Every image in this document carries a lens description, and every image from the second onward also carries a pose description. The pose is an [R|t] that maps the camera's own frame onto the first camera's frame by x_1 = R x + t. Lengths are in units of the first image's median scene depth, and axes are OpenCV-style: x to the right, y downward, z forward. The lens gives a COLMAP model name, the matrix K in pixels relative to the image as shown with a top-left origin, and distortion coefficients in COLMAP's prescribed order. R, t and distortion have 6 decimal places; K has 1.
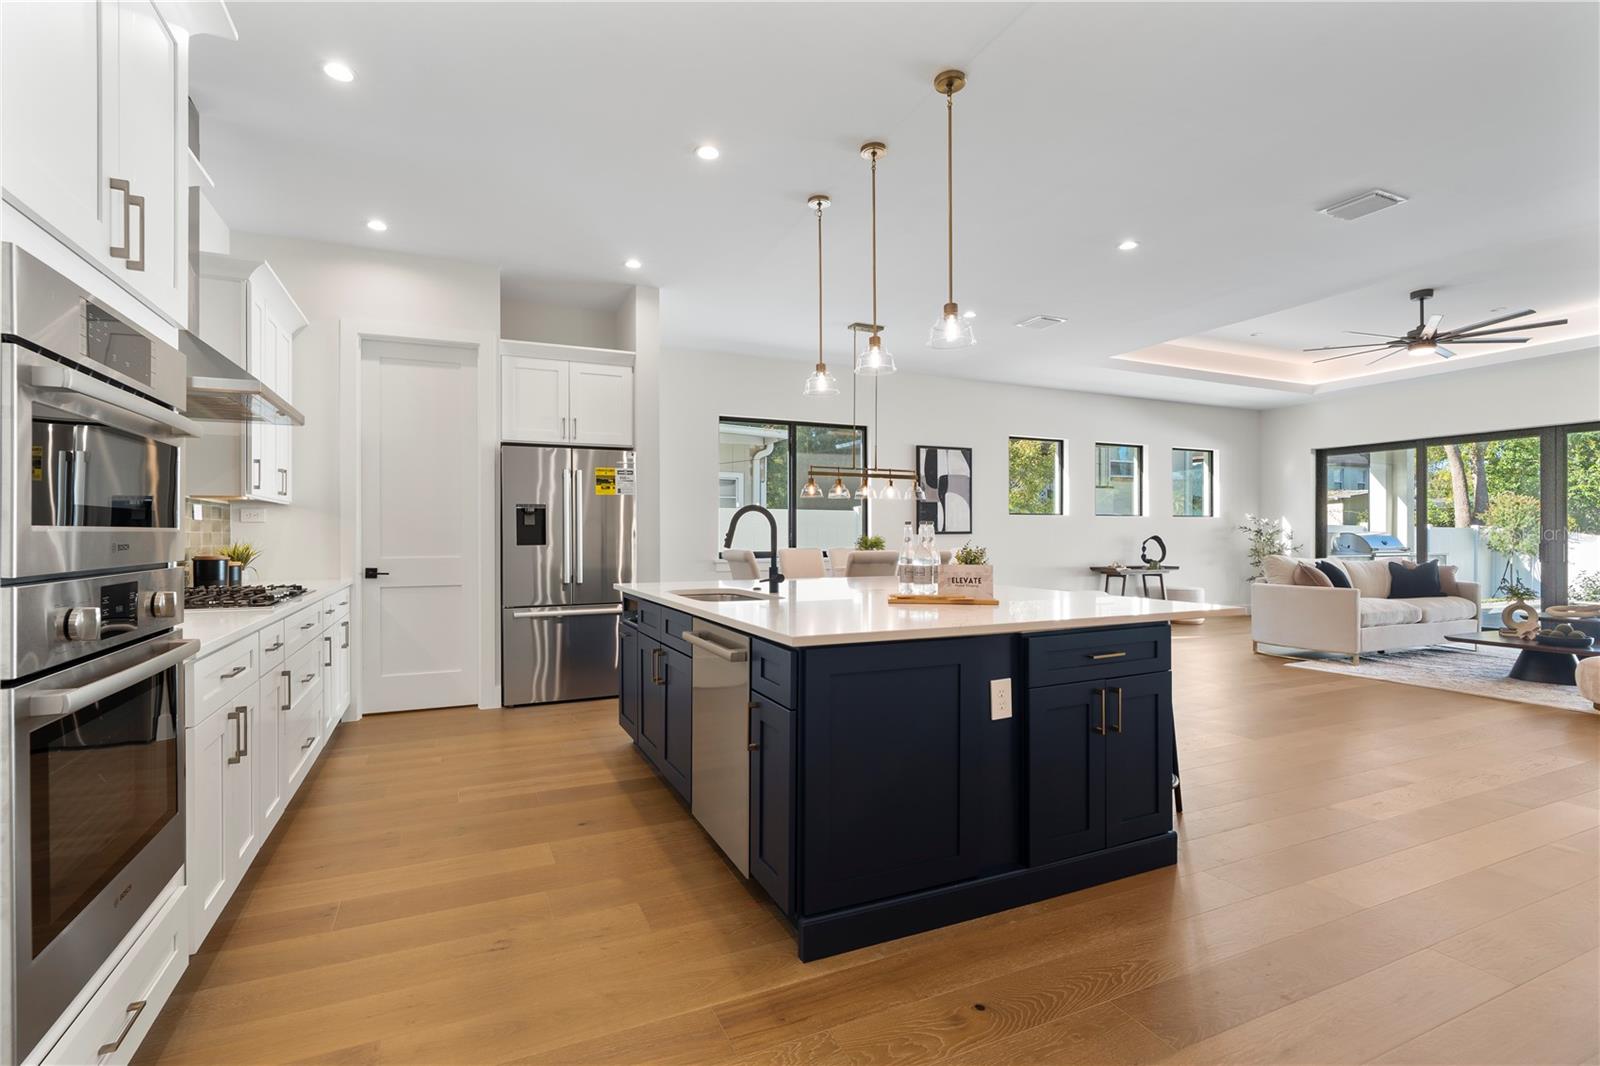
lens RADIAL K [[729.1, 0, 794.1], [0, 729.1, 535.1], [0, 0, 1]] dist [-0.005025, 0.000097]
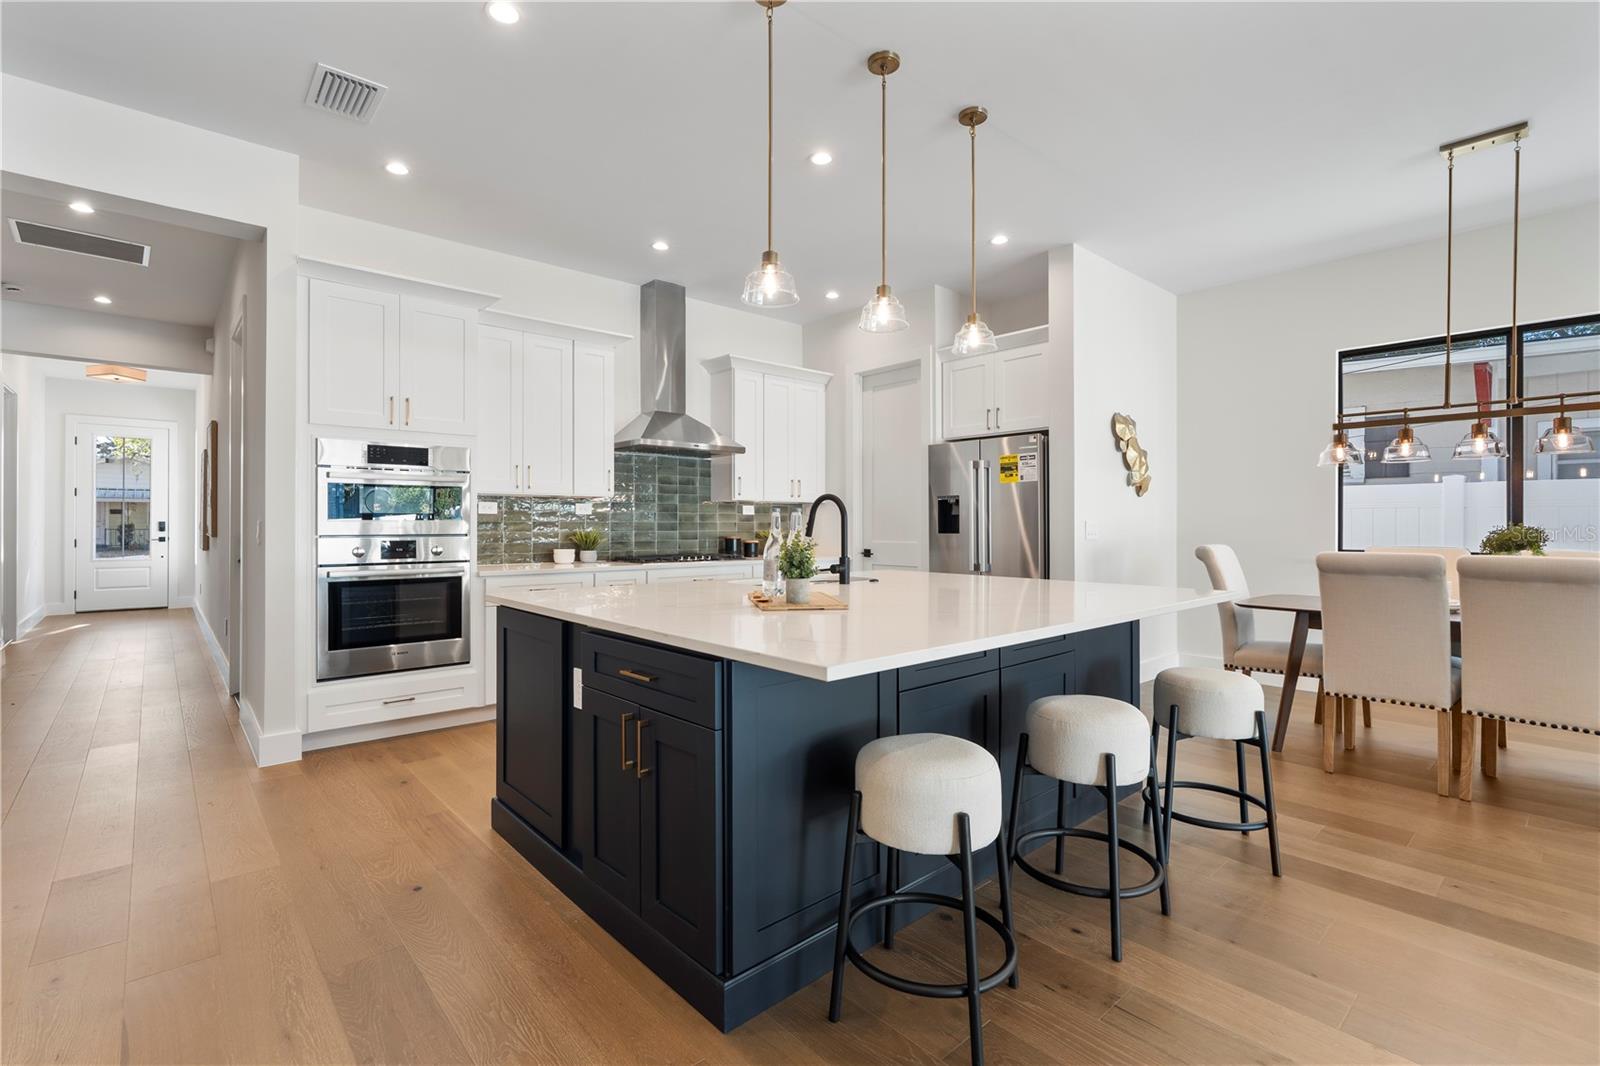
lens RADIAL K [[729.1, 0, 786.1], [0, 729.1, 523.4], [0, 0, 1]] dist [-0.005025, 0.000097]
pose [[0.285124, 0.000542, -0.958490, 0.582790], [-0.001345, 0.999999, 0.000165, -0.000816], [0.958490, 0.001242, 0.285125, 0.436390]]
